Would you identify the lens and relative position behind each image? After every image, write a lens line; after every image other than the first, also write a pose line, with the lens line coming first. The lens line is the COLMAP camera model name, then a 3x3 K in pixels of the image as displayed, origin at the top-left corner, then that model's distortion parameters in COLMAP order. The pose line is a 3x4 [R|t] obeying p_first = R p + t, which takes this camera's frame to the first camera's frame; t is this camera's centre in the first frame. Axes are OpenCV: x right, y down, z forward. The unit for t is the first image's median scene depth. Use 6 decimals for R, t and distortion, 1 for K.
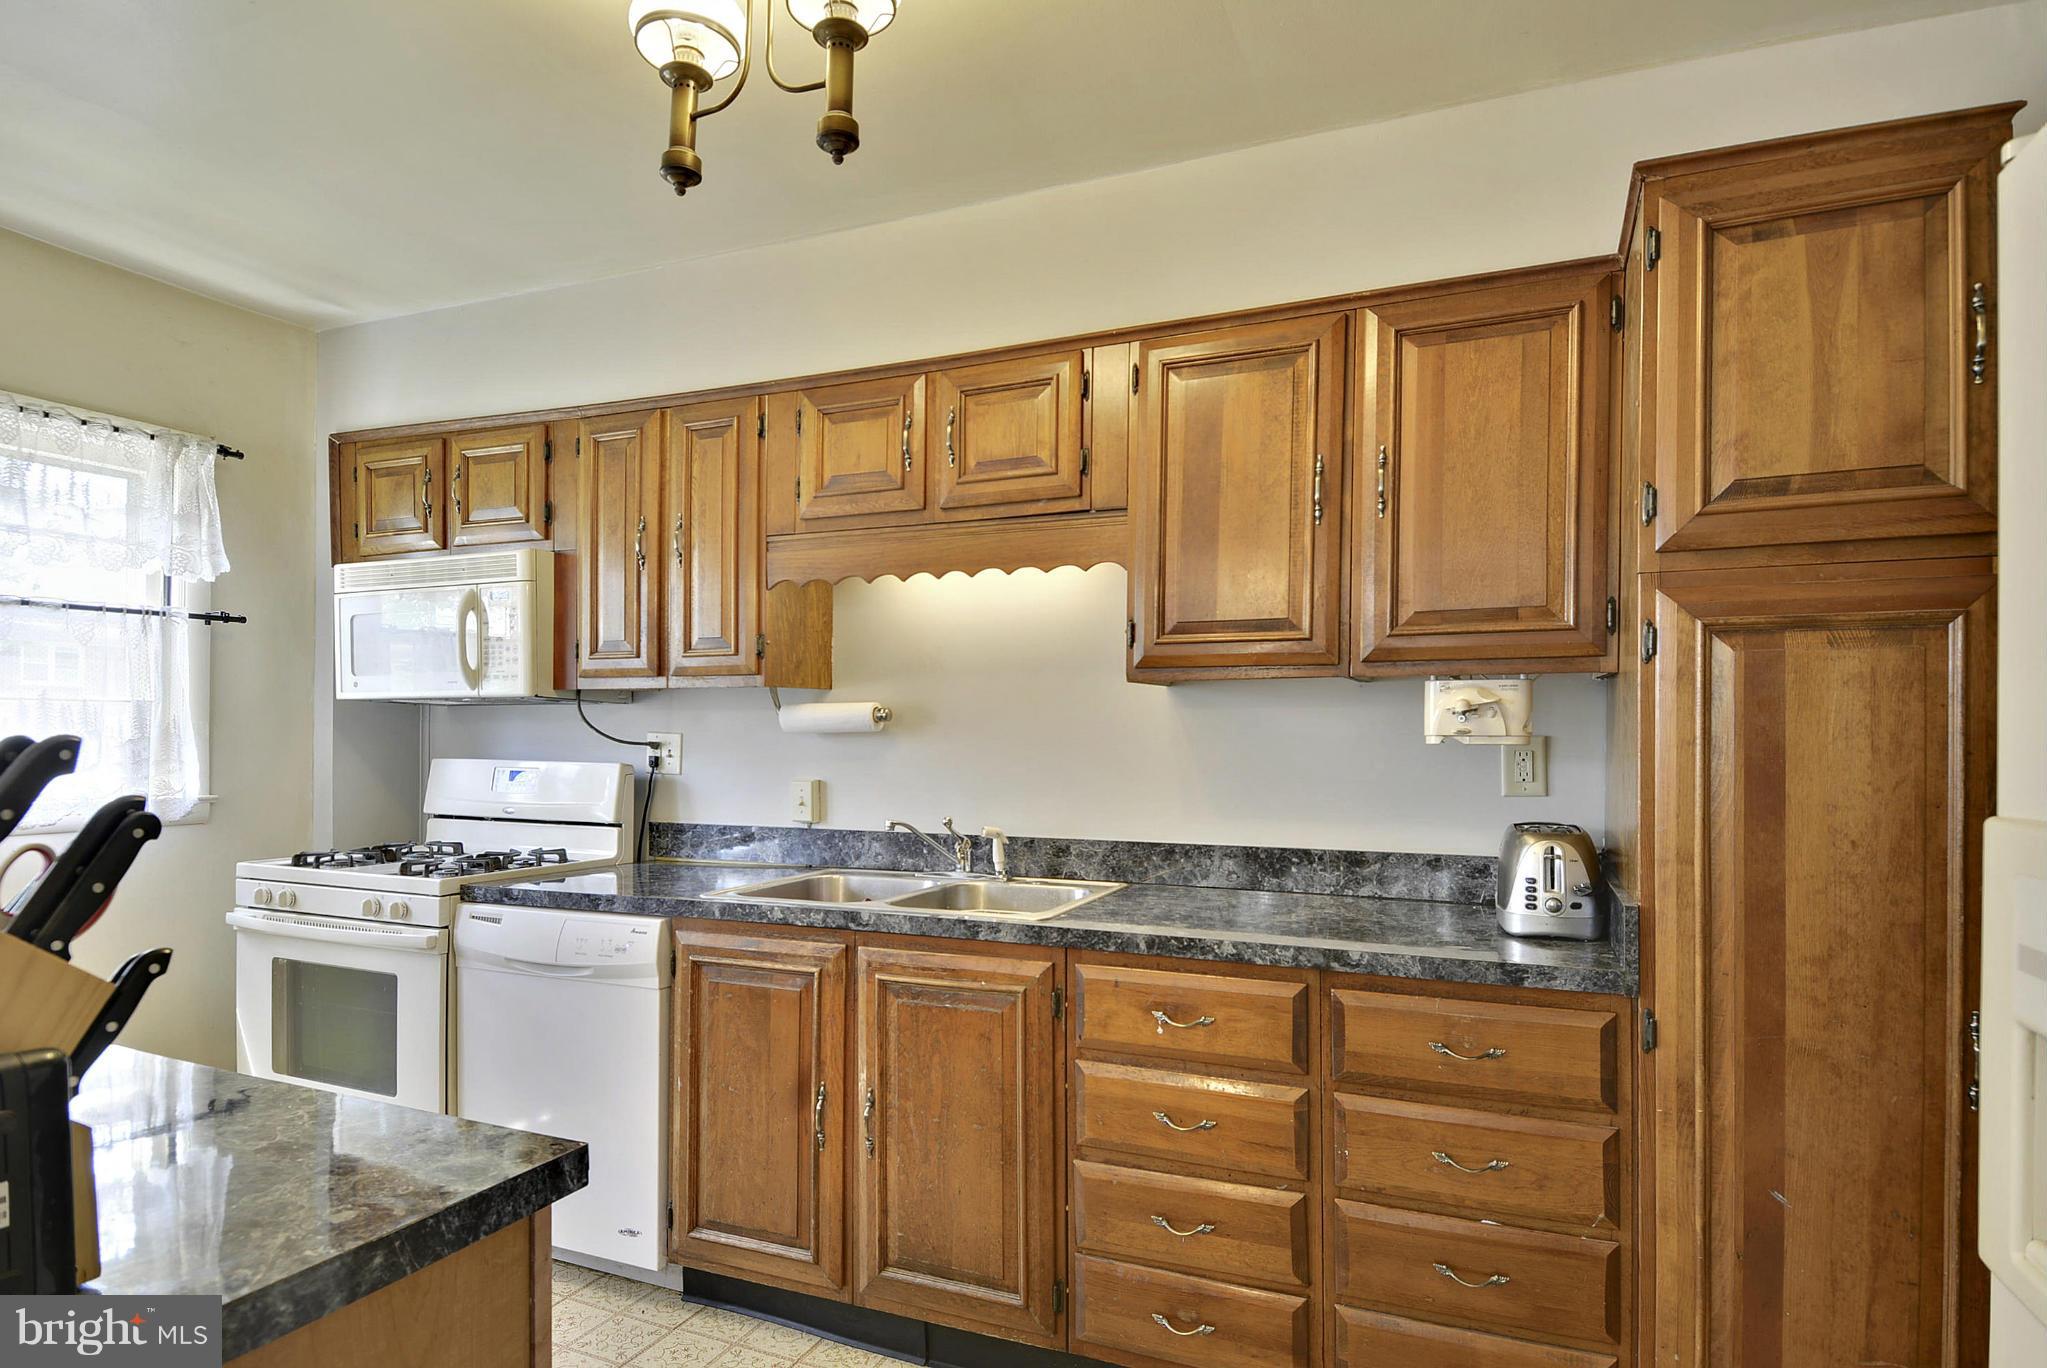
lens RADIAL K [[1085.5, 0, 982.9], [0, 1085.5, 733.4], [0, 0, 1]] dist [-0.001216, -0.000280]
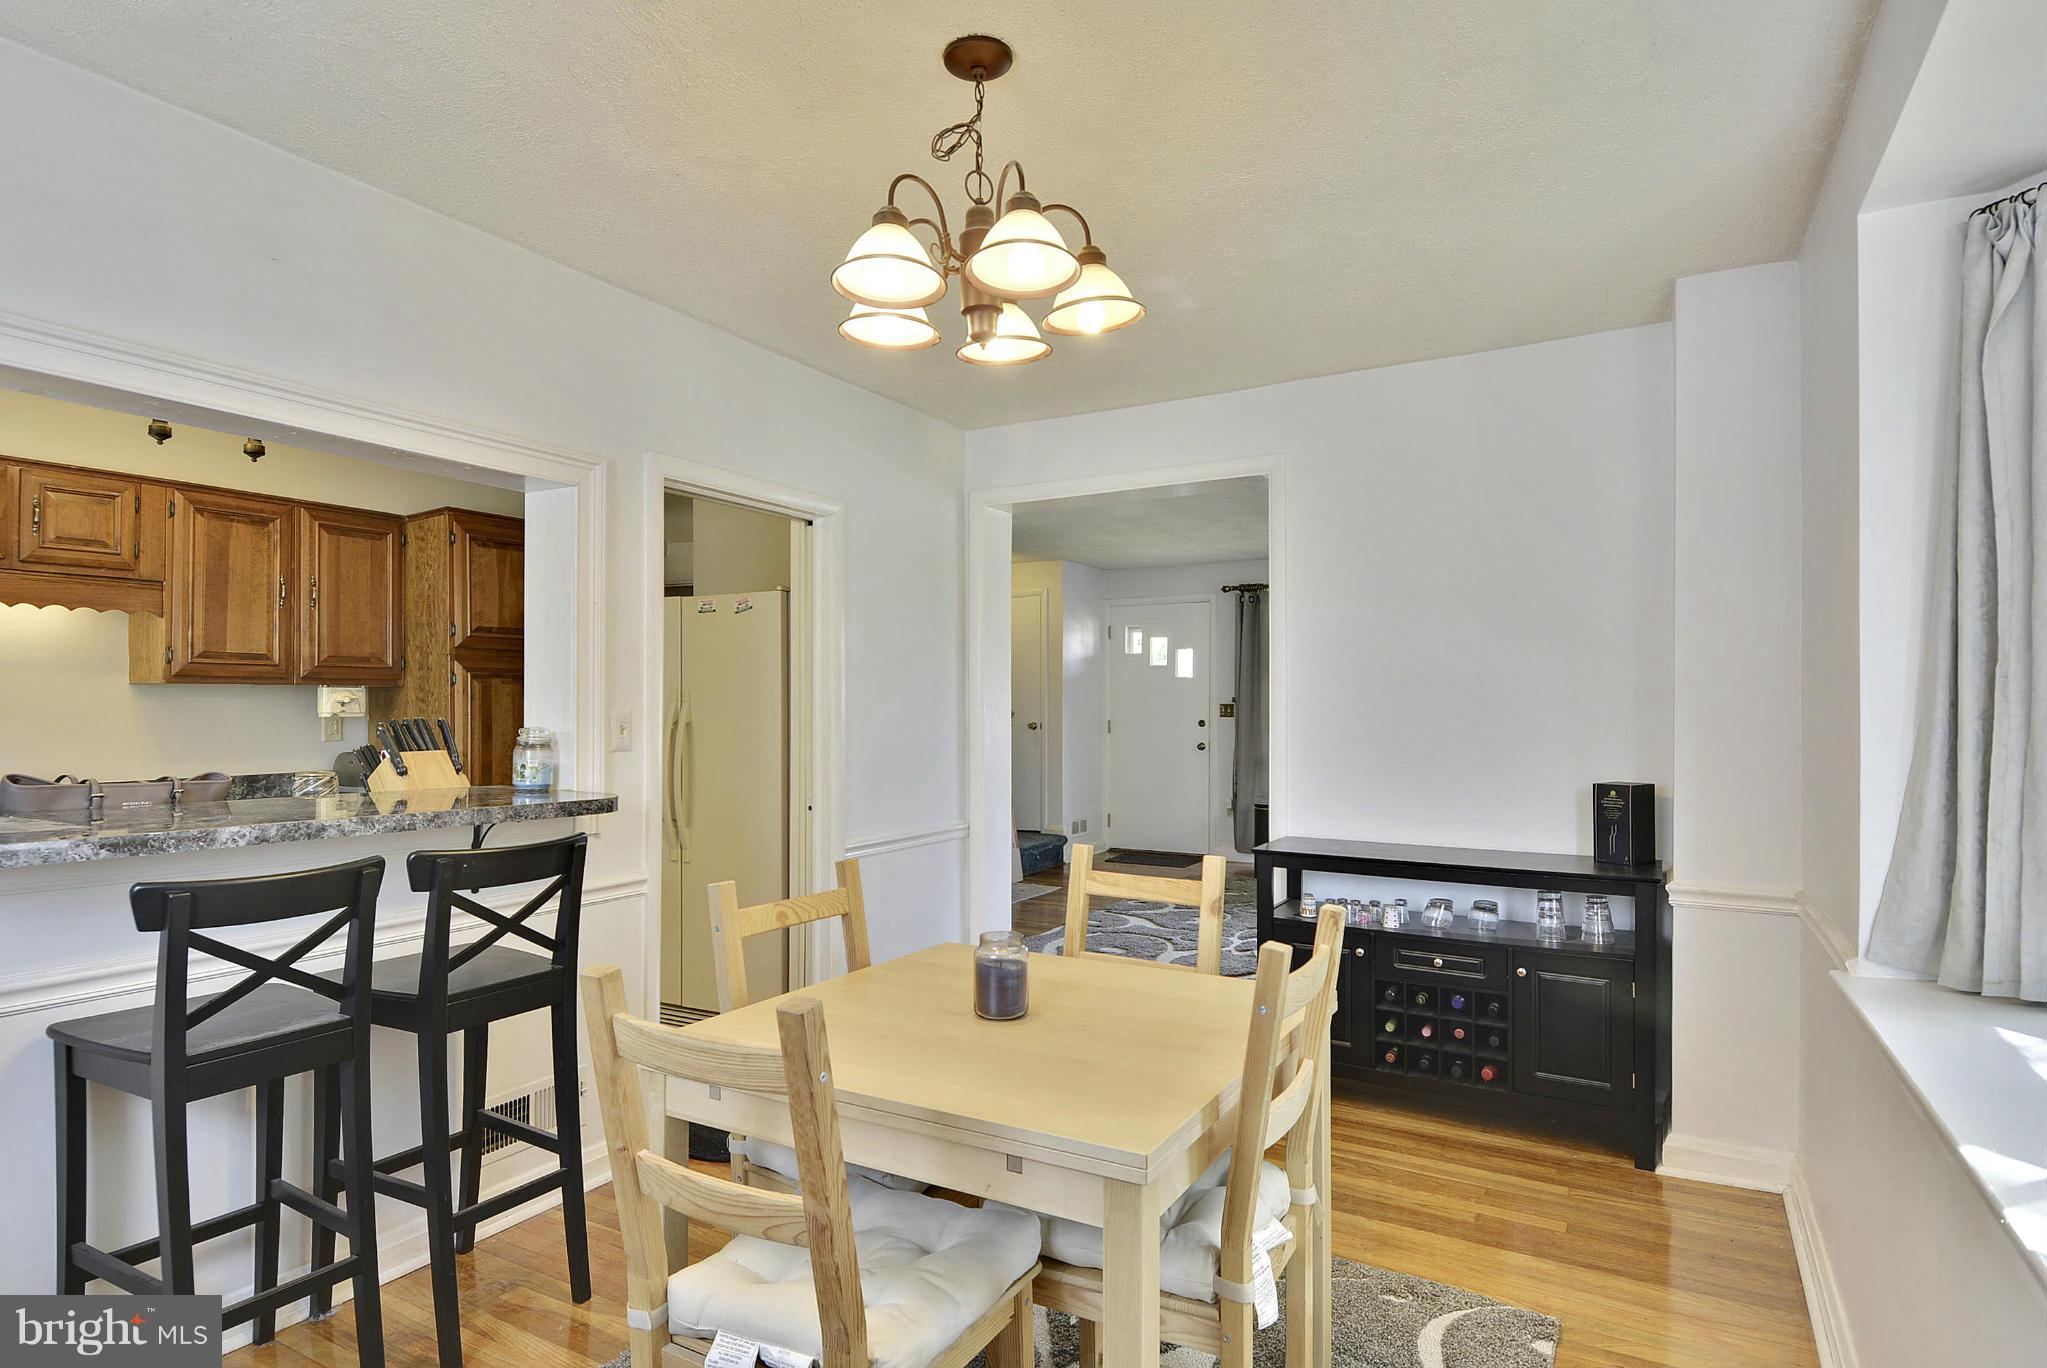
lens RADIAL K [[1085.5, 0, 1022.6], [0, 1085.5, 690.3], [0, 0, 1]] dist [-0.001216, -0.000280]
pose [[0.070184, 0.012642, 0.997454, -1.564497], [0.003877, 0.999909, -0.012946, -0.009608], [-0.997527, 0.004776, 0.070129, -0.501549]]
